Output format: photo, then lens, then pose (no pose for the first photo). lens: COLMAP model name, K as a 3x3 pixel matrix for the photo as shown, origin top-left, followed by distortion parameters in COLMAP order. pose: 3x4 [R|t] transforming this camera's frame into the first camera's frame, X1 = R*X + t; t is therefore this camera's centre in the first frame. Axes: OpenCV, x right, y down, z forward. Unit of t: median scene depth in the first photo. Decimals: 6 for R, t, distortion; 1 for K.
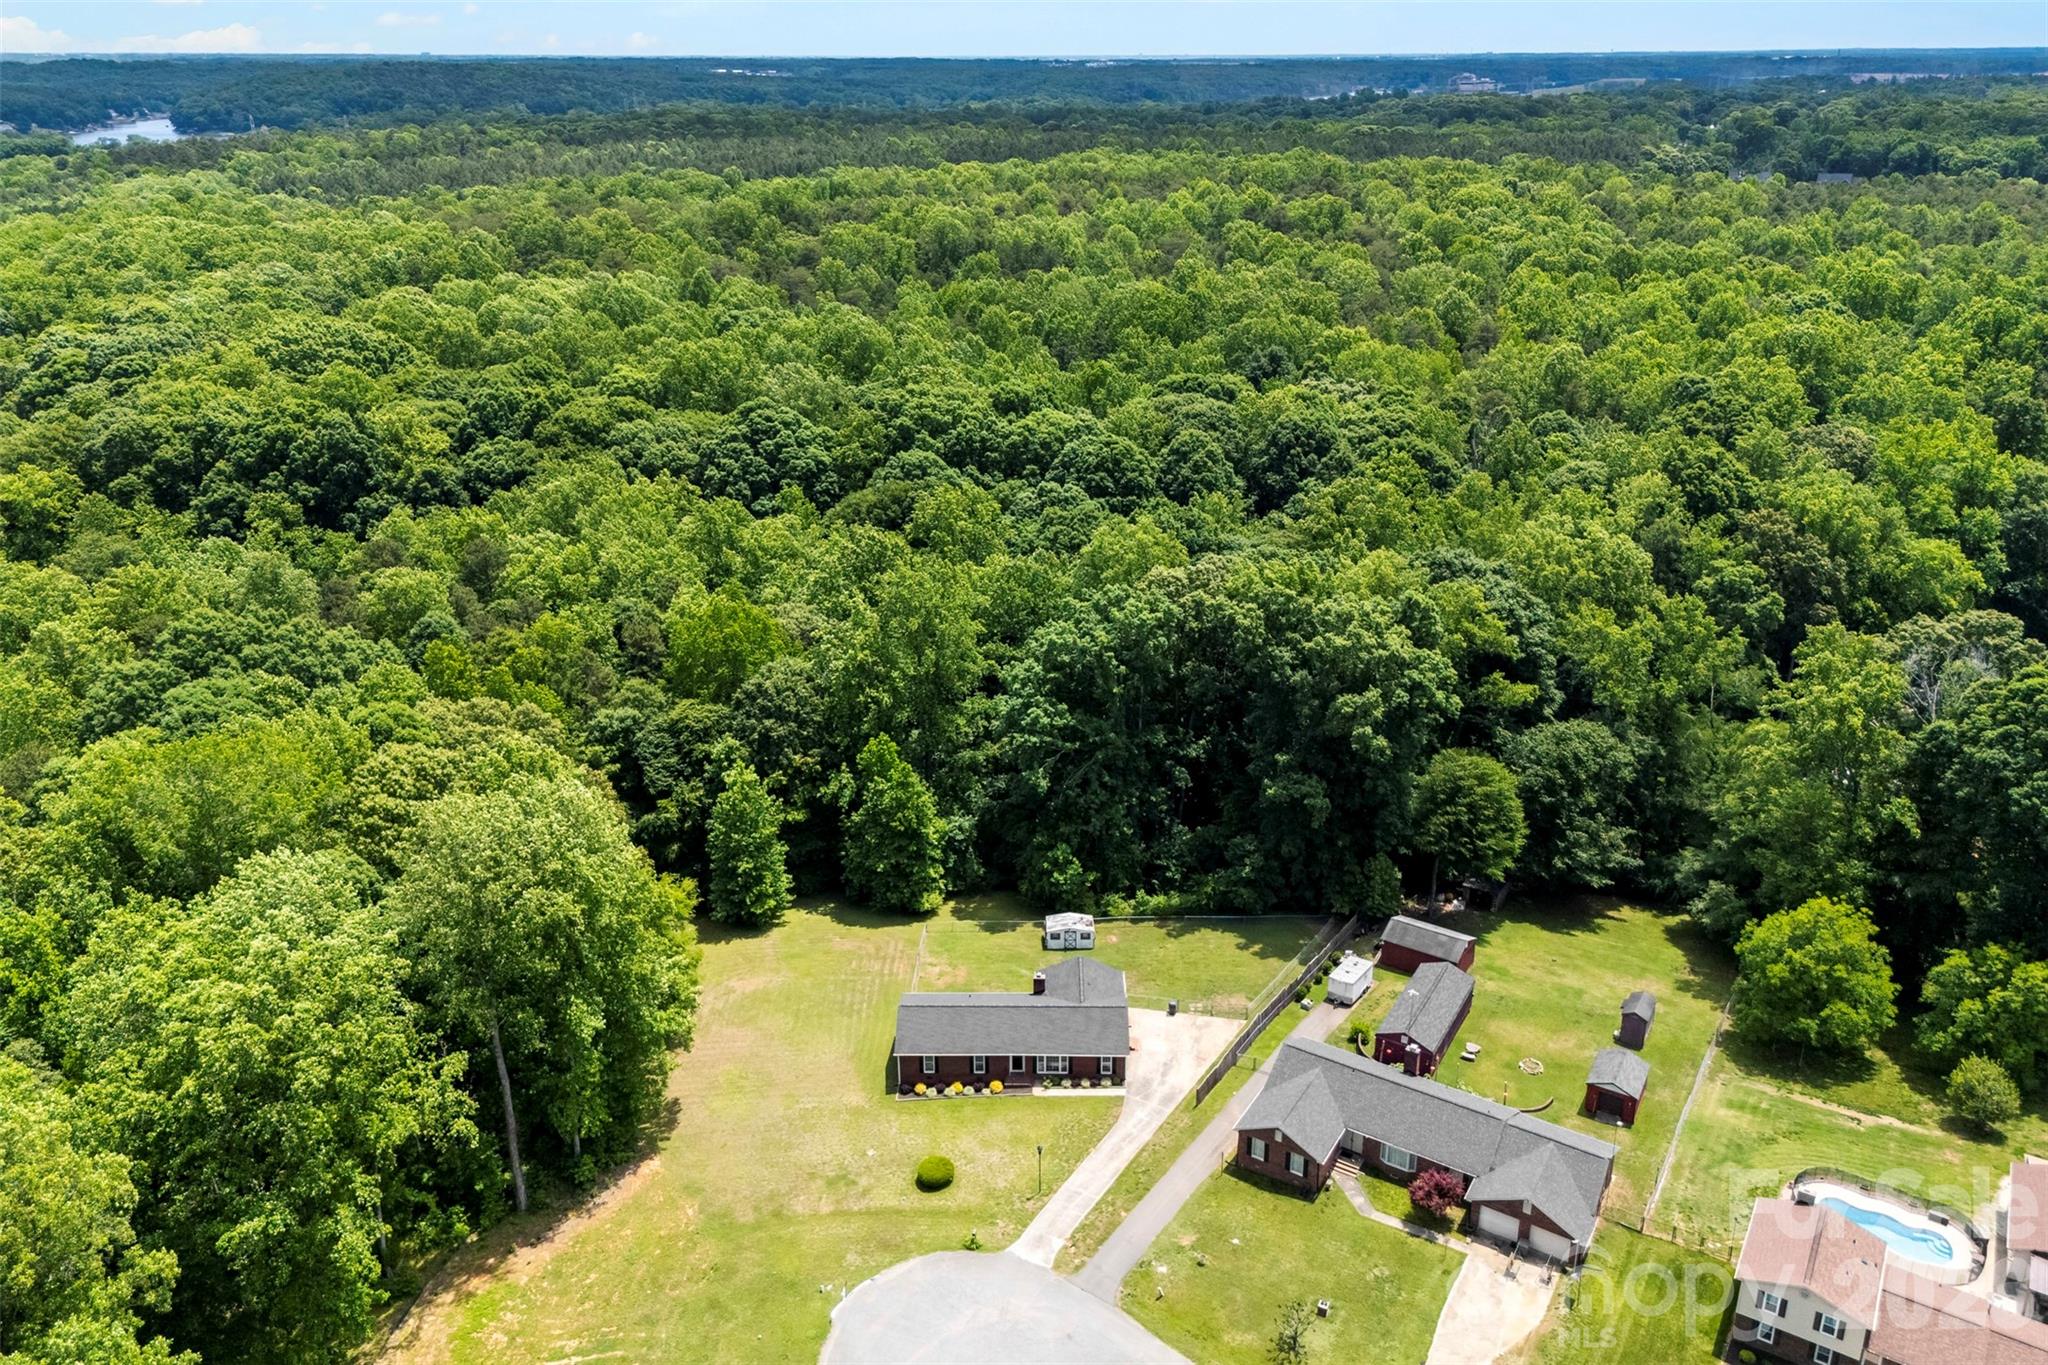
lens RADIAL K [[1544.7, 0, 1029.2], [0, 1544.7, 539.9], [0, 0, 1]] dist [0.113005, -0.139728]
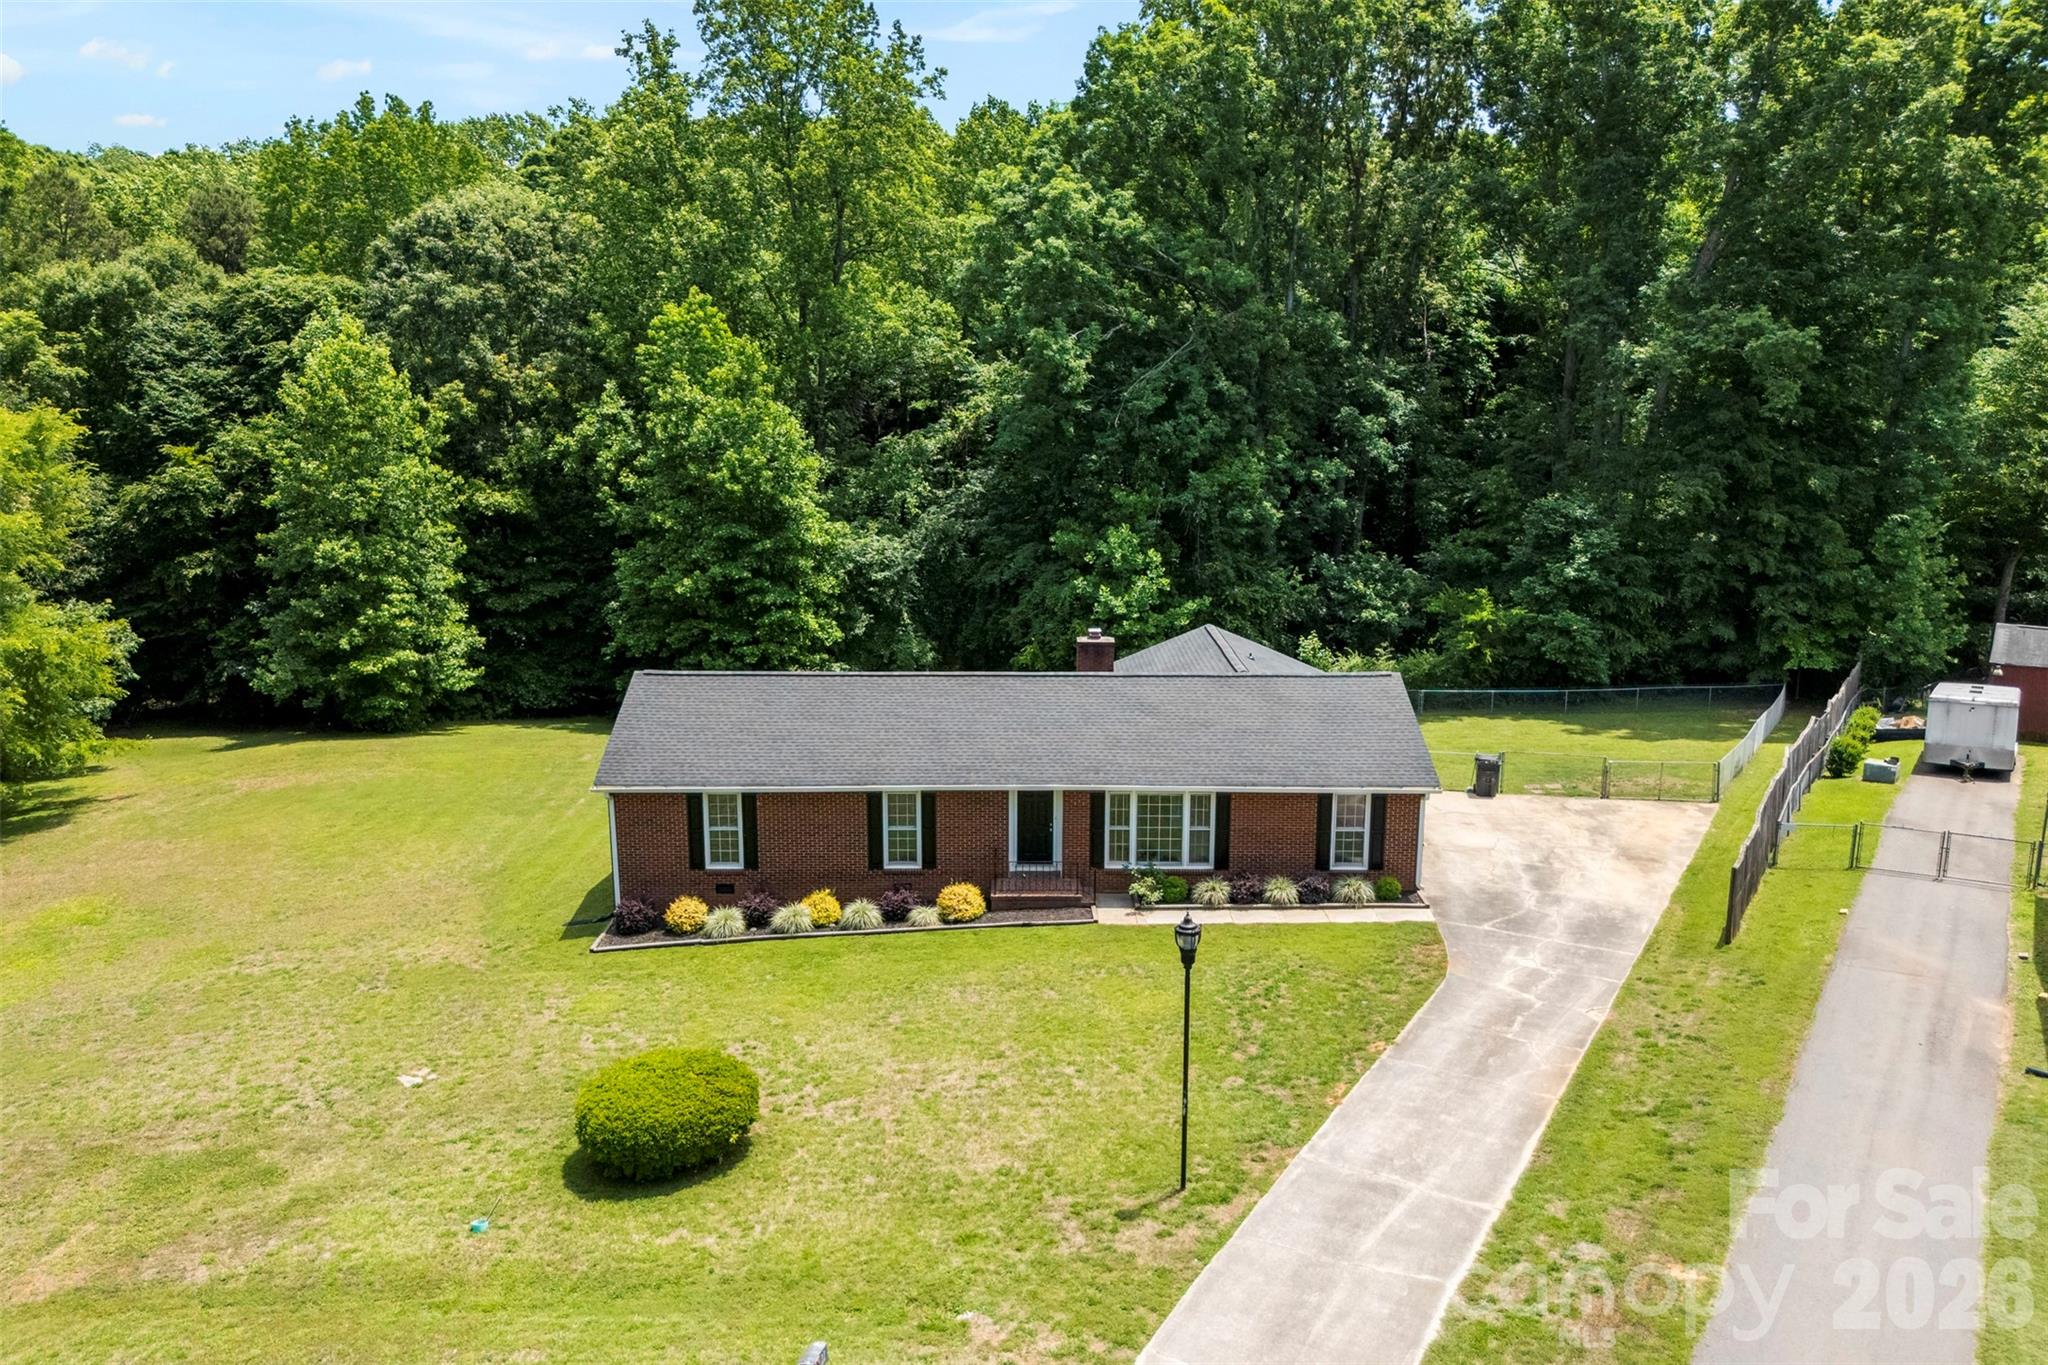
lens RADIAL K [[1514.9, 0, 1024.0], [0, 1514.9, 682.5], [0, 0, 1]] dist [0.118186, -0.204328]
pose [[0.999836, 0.001071, 0.018074, -0.014720], [0.000486, 0.996305, -0.085888, 0.332253], [-0.018099, 0.085883, 0.996141, 0.723651]]
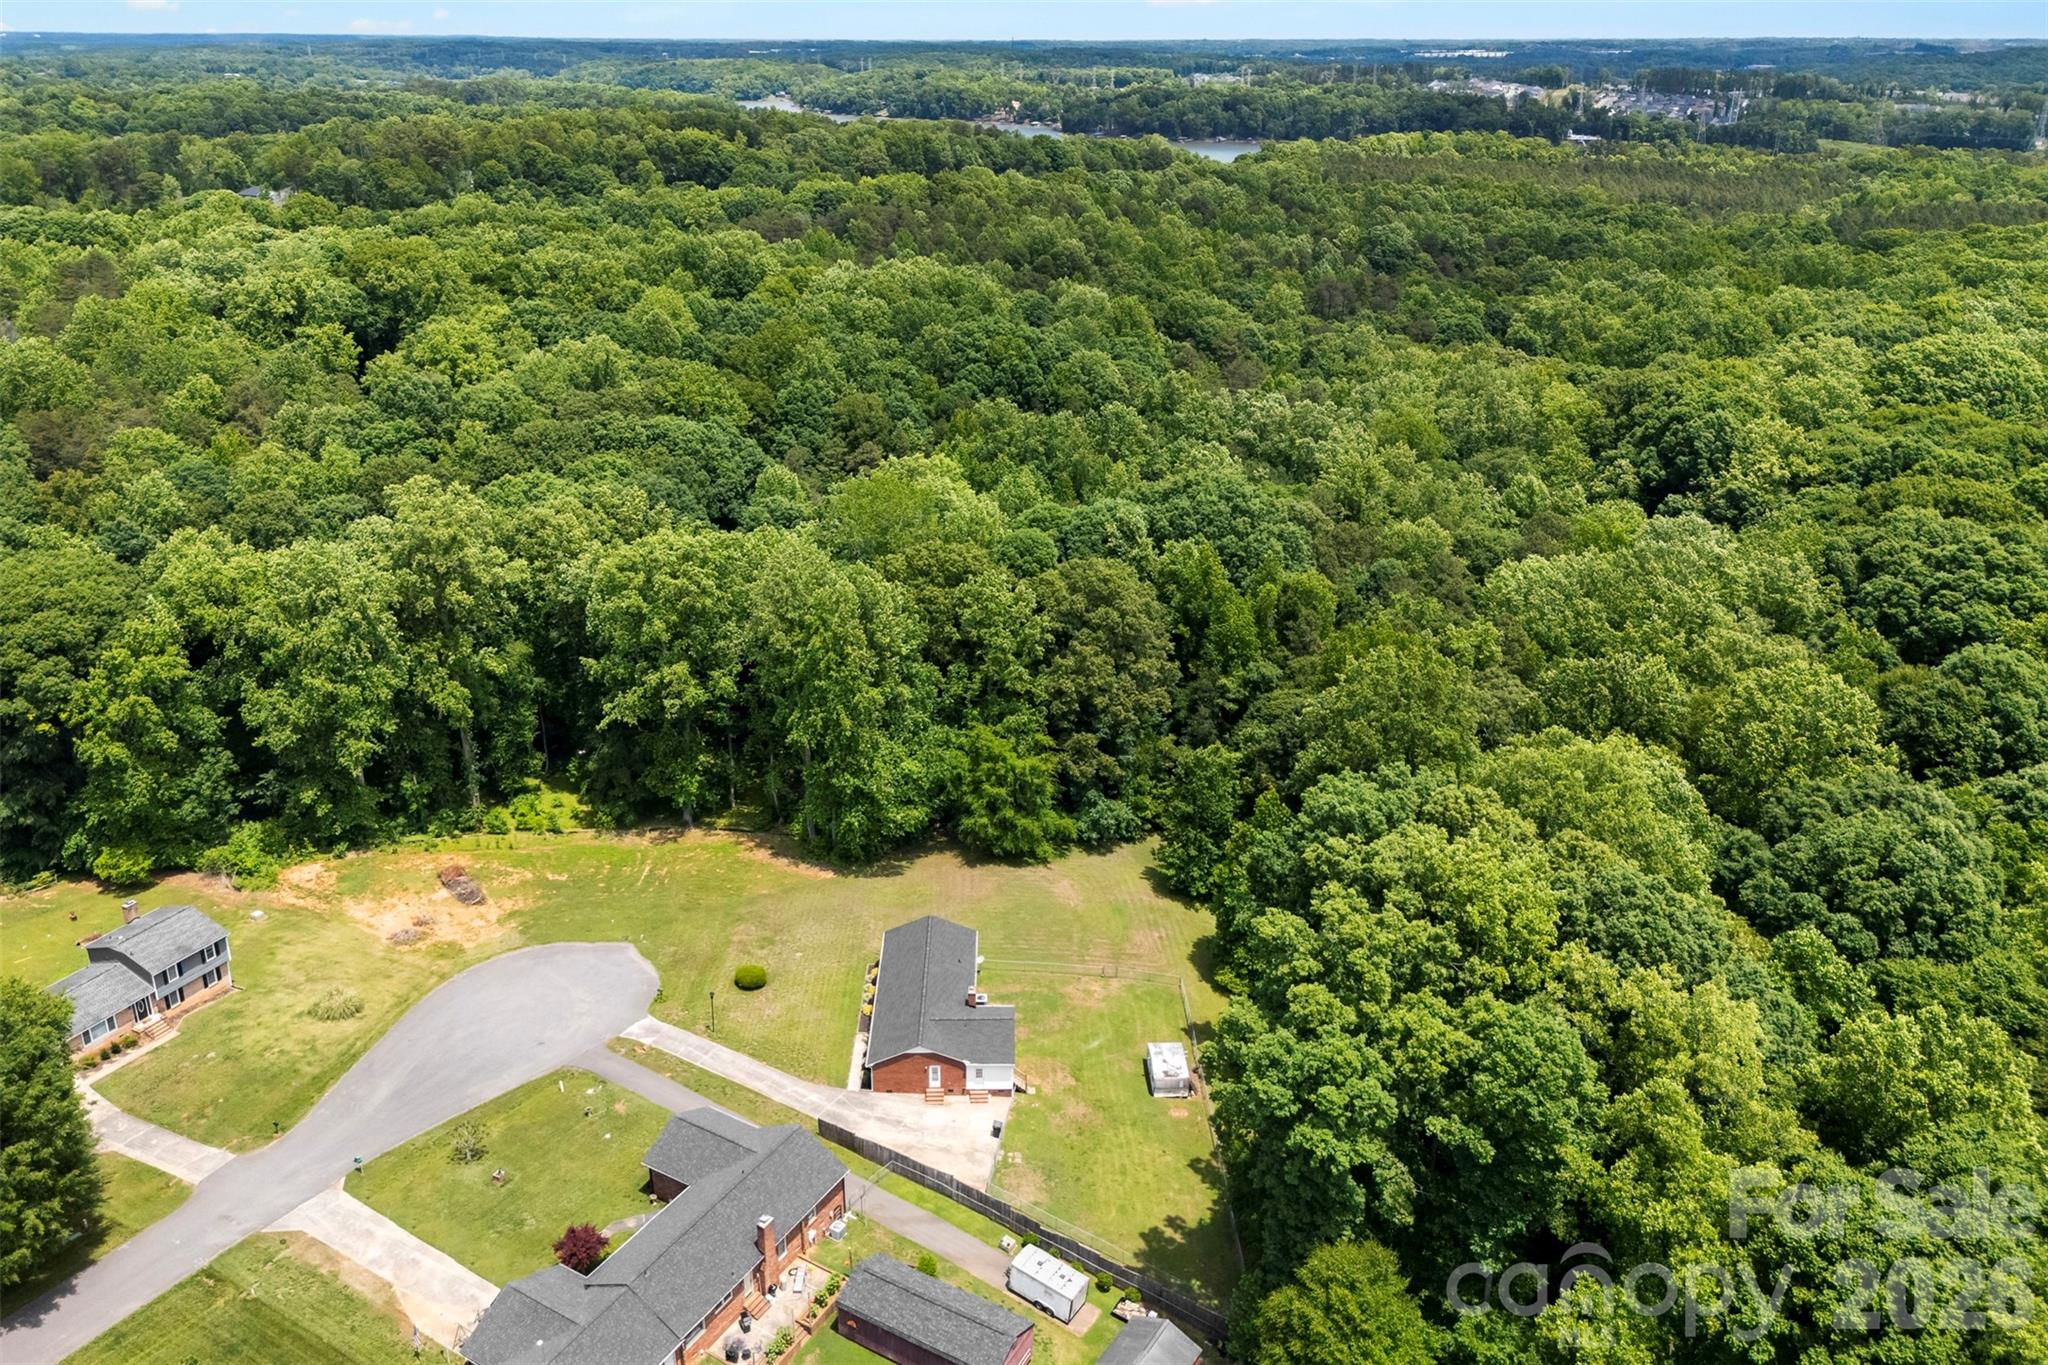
lens RADIAL K [[1544.7, 0, 1029.2], [0, 1544.7, 539.9], [0, 0, 1]] dist [0.113005, -0.139728]
pose [[0.025218, 0.308744, -0.950811, 0.891670], [-0.302192, 0.908971, 0.287143, -0.280273], [0.952913, 0.280086, 0.116222, 0.885167]]
